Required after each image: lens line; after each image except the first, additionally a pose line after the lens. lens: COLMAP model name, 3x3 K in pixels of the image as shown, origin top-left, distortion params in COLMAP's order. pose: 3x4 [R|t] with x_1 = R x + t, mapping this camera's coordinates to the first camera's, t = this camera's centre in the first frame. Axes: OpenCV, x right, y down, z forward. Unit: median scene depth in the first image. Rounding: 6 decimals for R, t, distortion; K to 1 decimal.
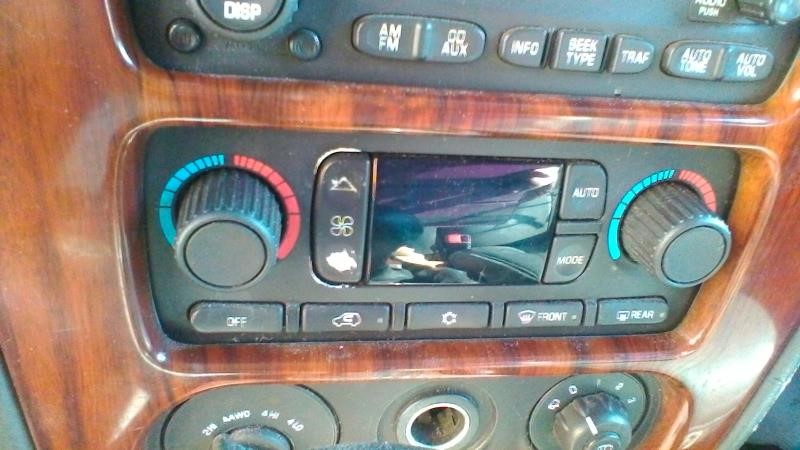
lens RADIAL K [[607.0, 0, 400.0], [0, 607.0, 224.8], [0, 0, 1]] dist [0.001975, -0.001803]
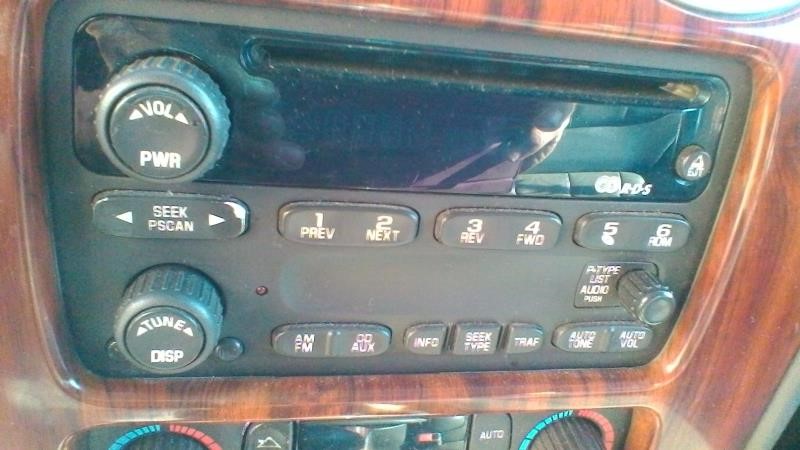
lens RADIAL K [[607.0, 0, 400.0], [0, 607.0, 225.9], [0, 0, 1]] dist [0.001975, -0.001803]
pose [[0.999756, 0.016560, 0.014598, 0.133558], [-0.016228, 0.999614, -0.022539, -0.474089], [-0.014965, 0.022296, 0.999639, -0.138765]]
